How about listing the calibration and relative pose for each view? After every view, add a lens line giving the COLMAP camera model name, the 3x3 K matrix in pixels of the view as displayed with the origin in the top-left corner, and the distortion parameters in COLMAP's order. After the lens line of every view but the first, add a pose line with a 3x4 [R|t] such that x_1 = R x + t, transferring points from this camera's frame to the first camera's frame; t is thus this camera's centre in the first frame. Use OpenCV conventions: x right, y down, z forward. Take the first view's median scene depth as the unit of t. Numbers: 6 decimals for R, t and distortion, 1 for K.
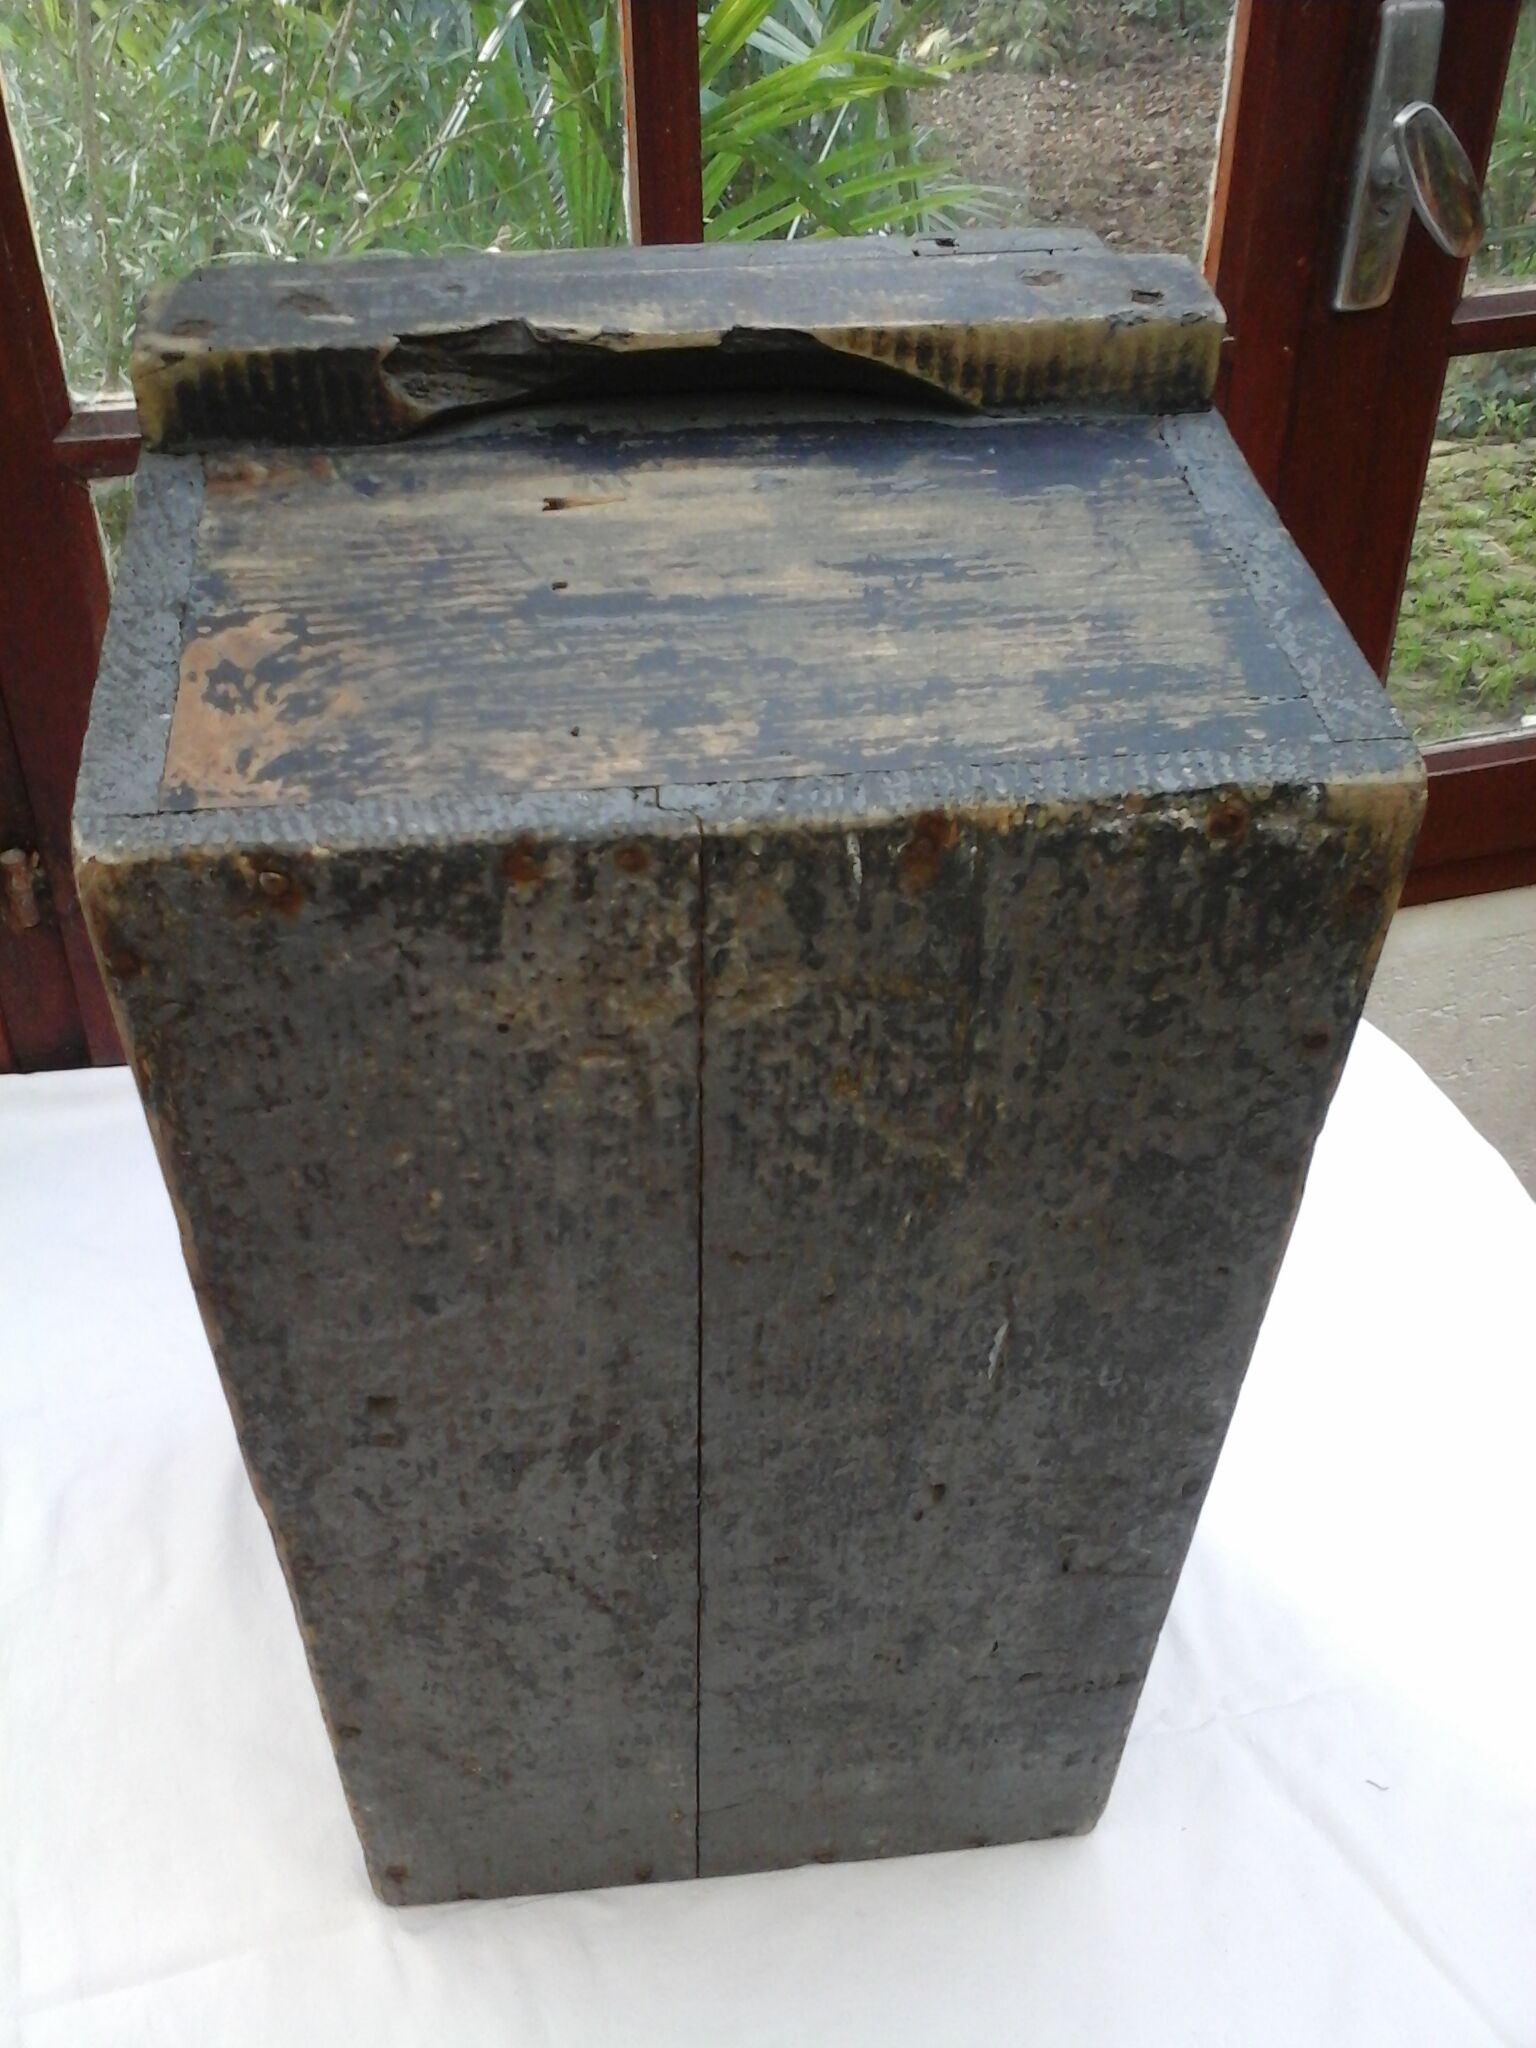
lens RADIAL K [[2579.5, 0, 763.2], [0, 2579.5, 1187.0], [0, 0, 1]] dist [0.137040, -1.014443]
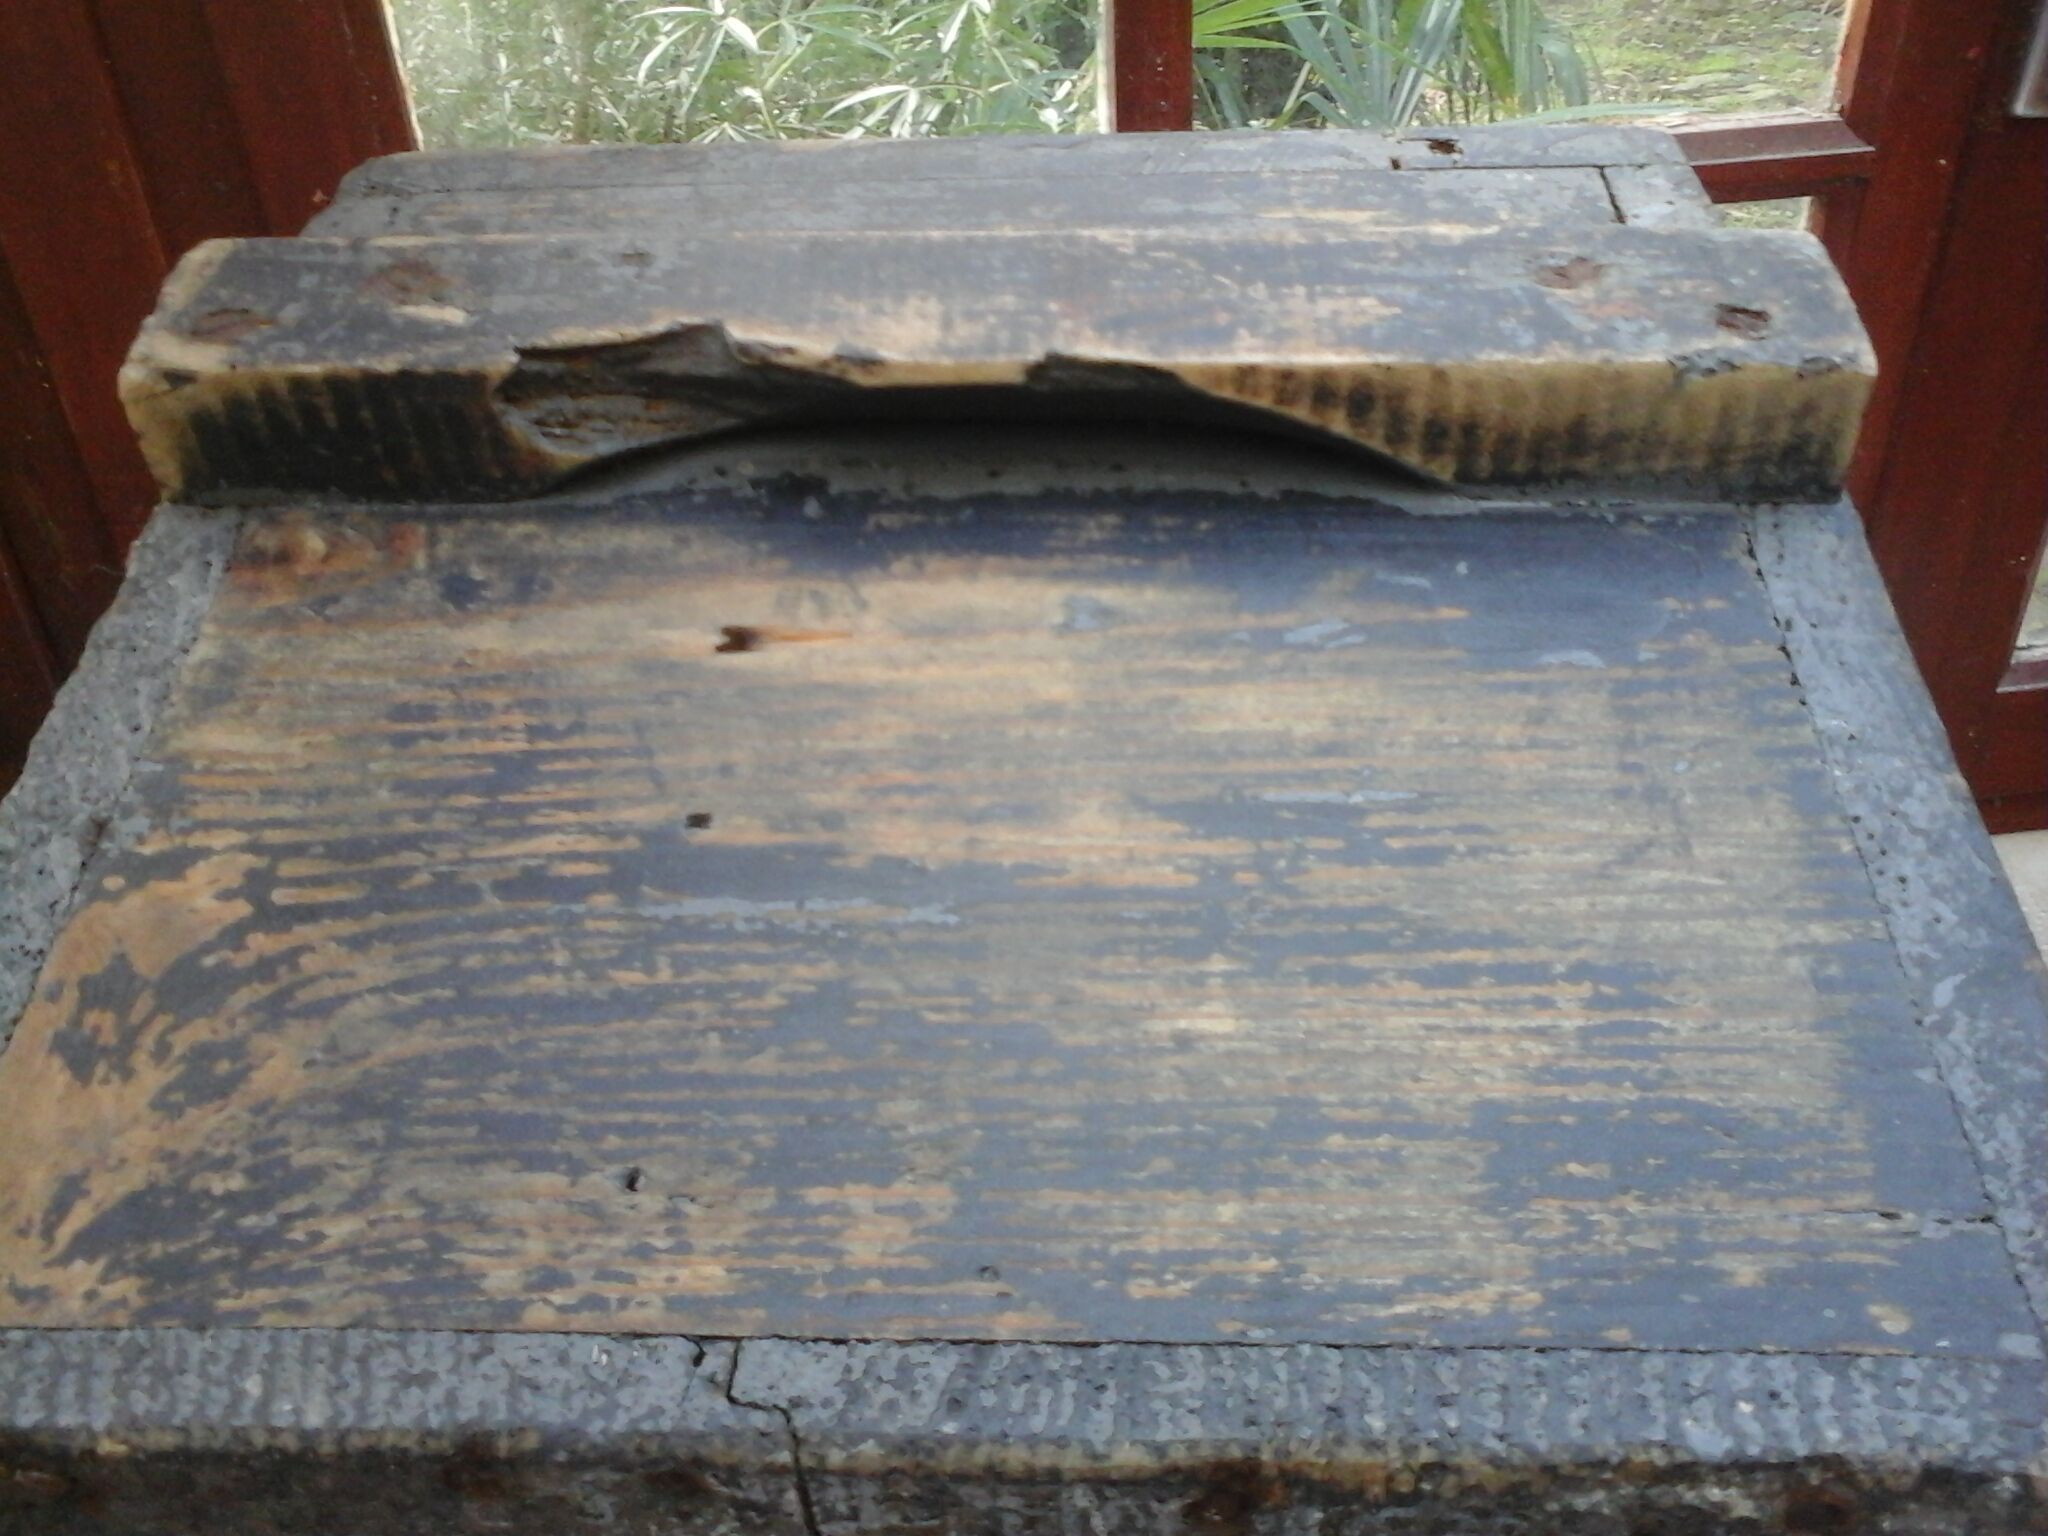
lens RADIAL K [[2222.9, 0, 1032.8], [0, 2222.9, 609.9], [0, 0, 1]] dist [-0.128396, 0.275199]
pose [[0.985247, 0.062731, -0.159228, 0.079084], [-0.063518, 0.997981, 0.000146, -0.293822], [0.158915, 0.009970, 0.987242, 0.517690]]
